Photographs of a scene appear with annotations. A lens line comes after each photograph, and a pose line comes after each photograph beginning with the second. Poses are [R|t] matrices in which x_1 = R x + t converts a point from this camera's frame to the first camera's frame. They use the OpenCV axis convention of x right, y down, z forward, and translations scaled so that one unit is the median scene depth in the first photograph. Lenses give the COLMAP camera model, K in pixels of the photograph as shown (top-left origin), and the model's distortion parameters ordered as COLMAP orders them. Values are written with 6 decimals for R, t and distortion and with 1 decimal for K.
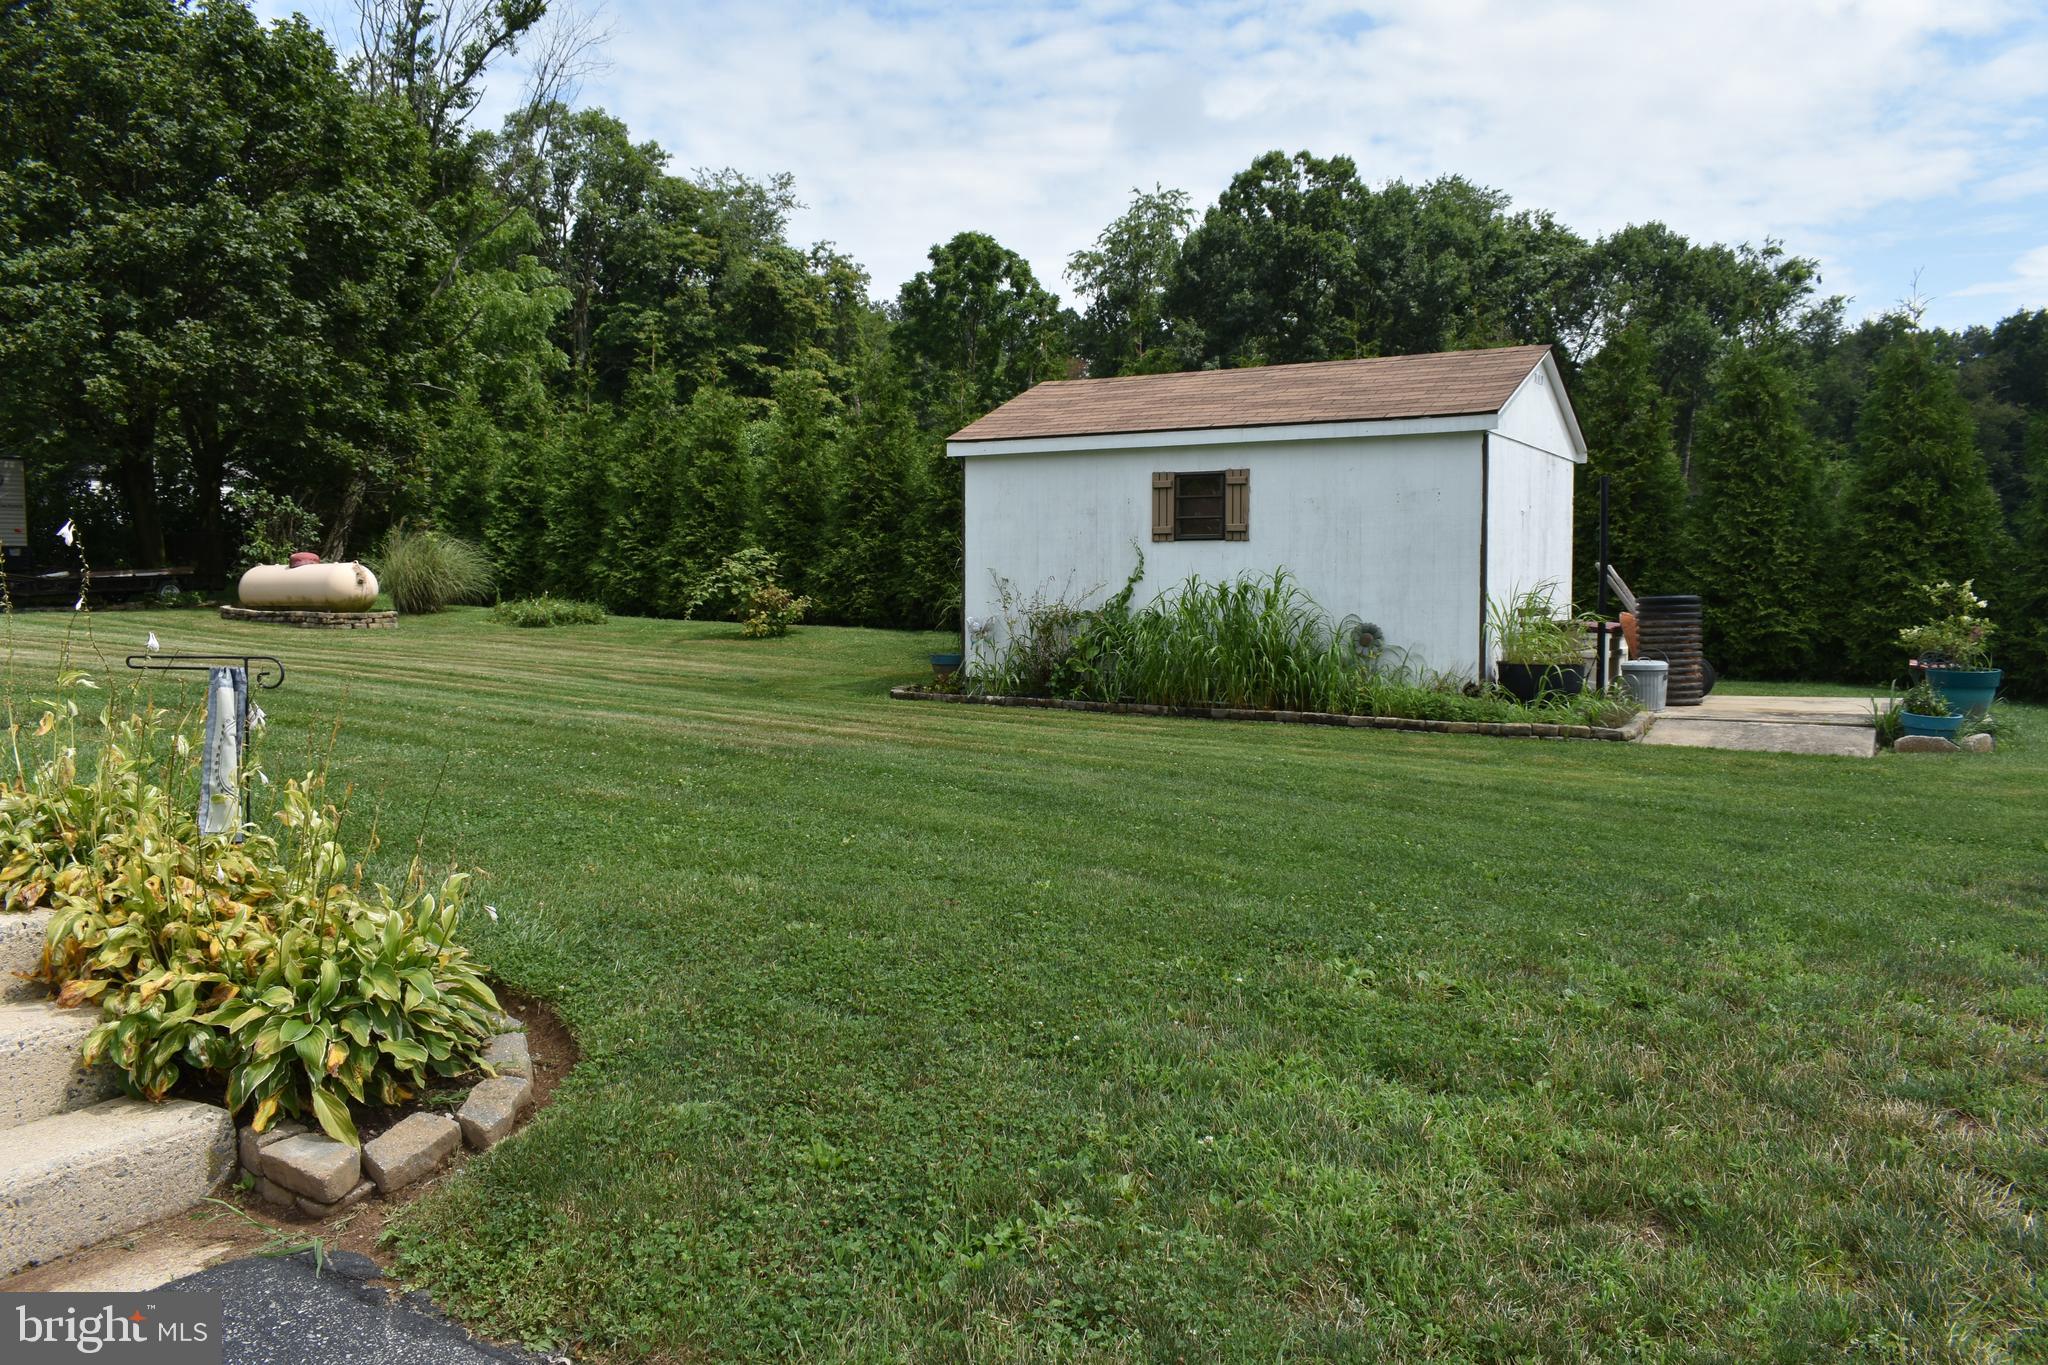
lens RADIAL K [[1628.6, 0, 1024.0], [0, 1628.6, 682.5], [0, 0, 1]] dist [-0.025890, 0.006535]
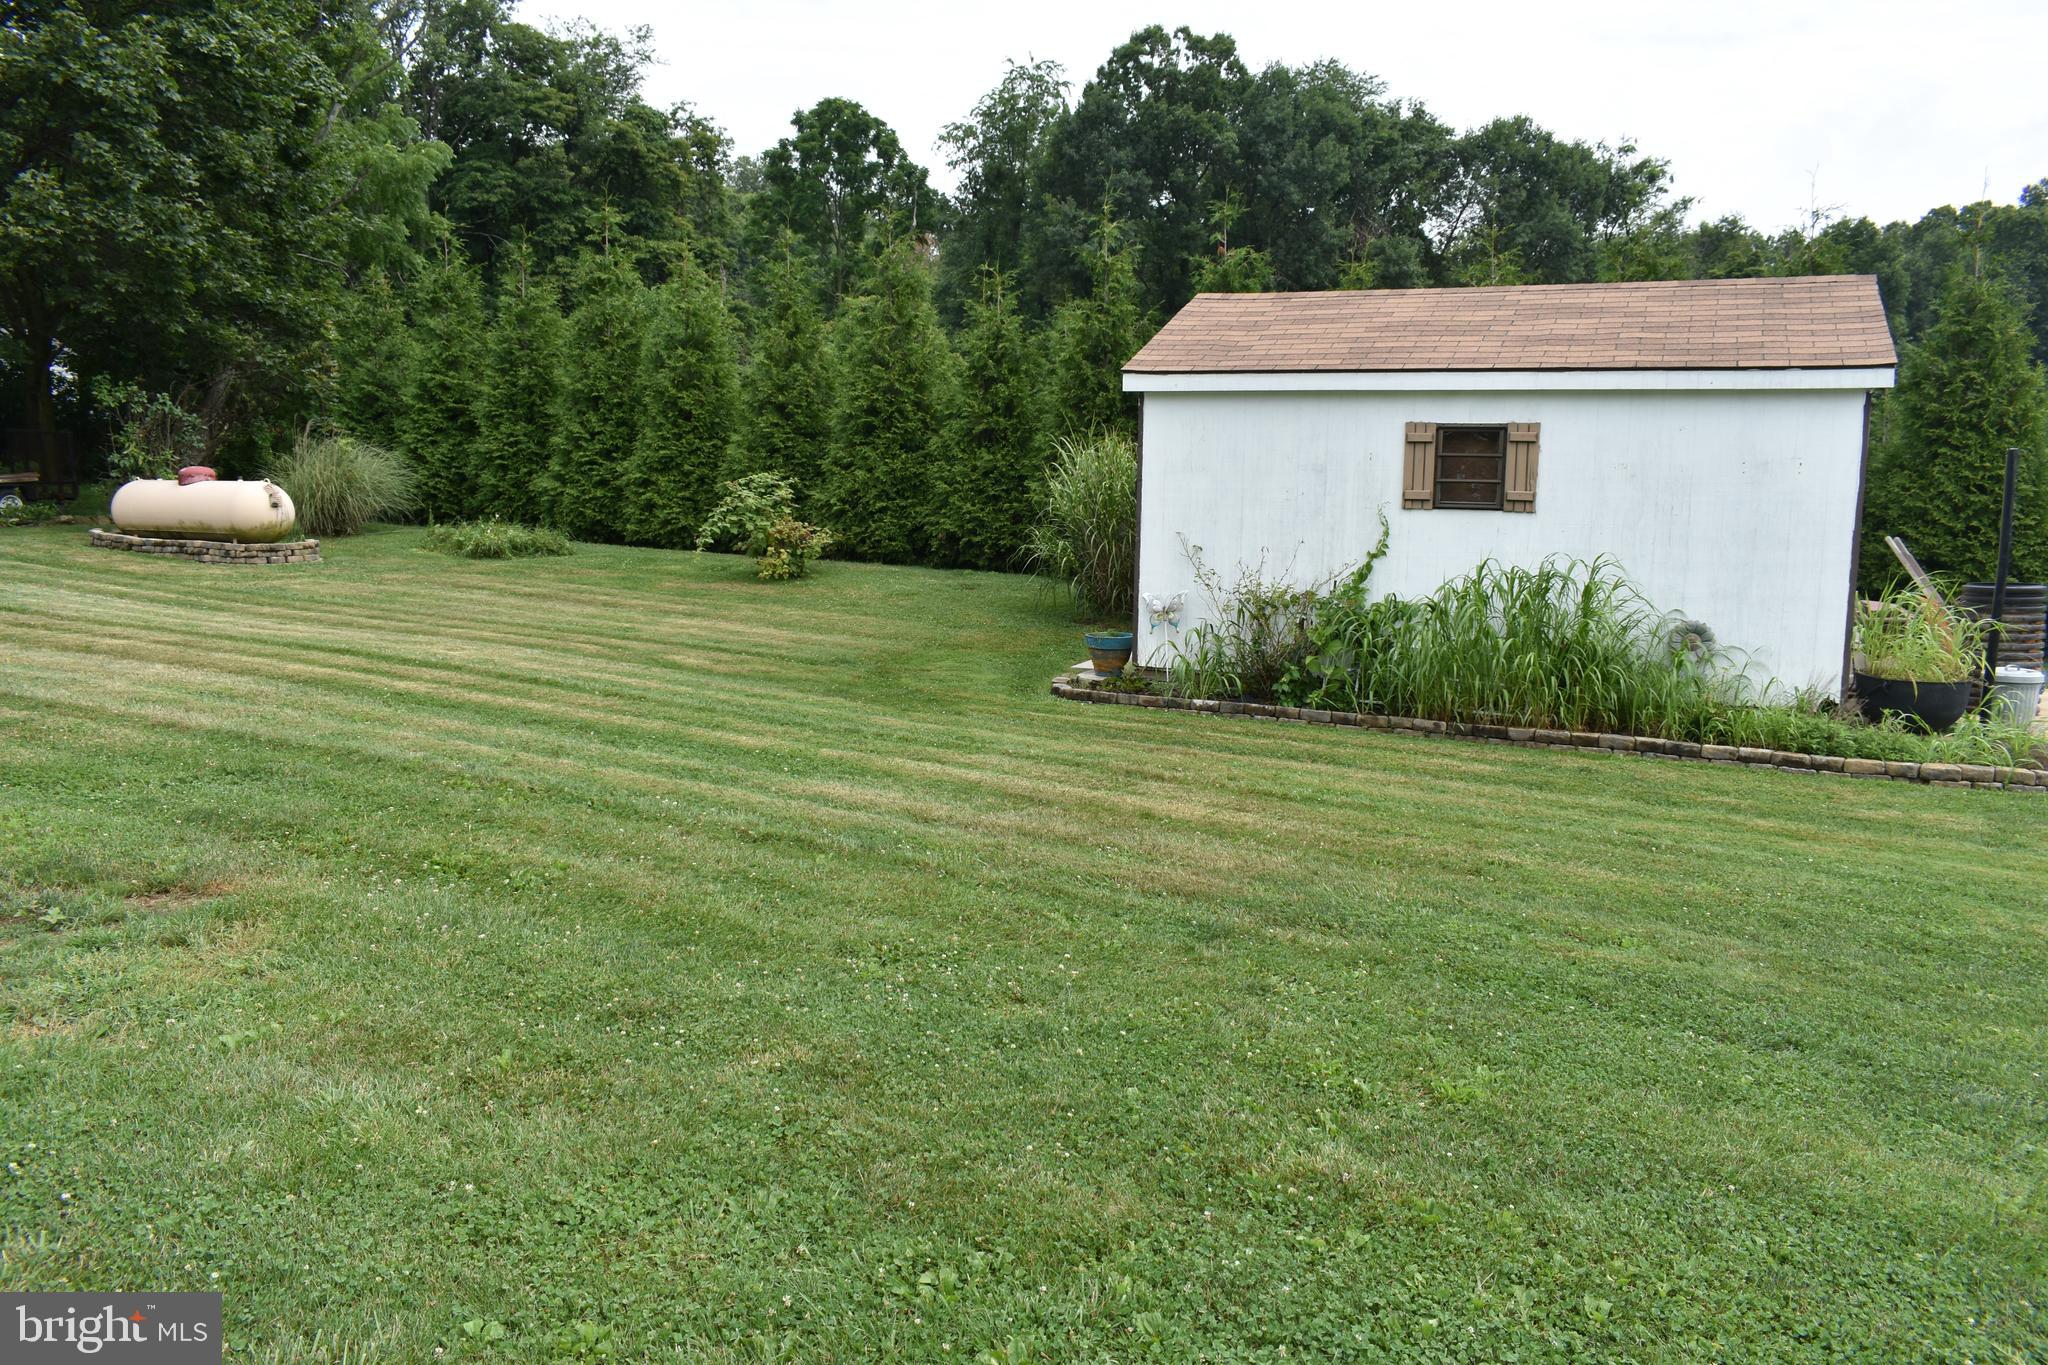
lens RADIAL K [[1574.6, 0, 1024.0], [0, 1574.6, 682.5], [0, 0, 1]] dist [-0.018492, -0.004541]
pose [[0.992522, -0.003212, 0.122026, -0.110225], [-0.006962, 0.996537, 0.082860, -0.035133], [-0.121870, -0.083090, 0.989062, 0.136050]]
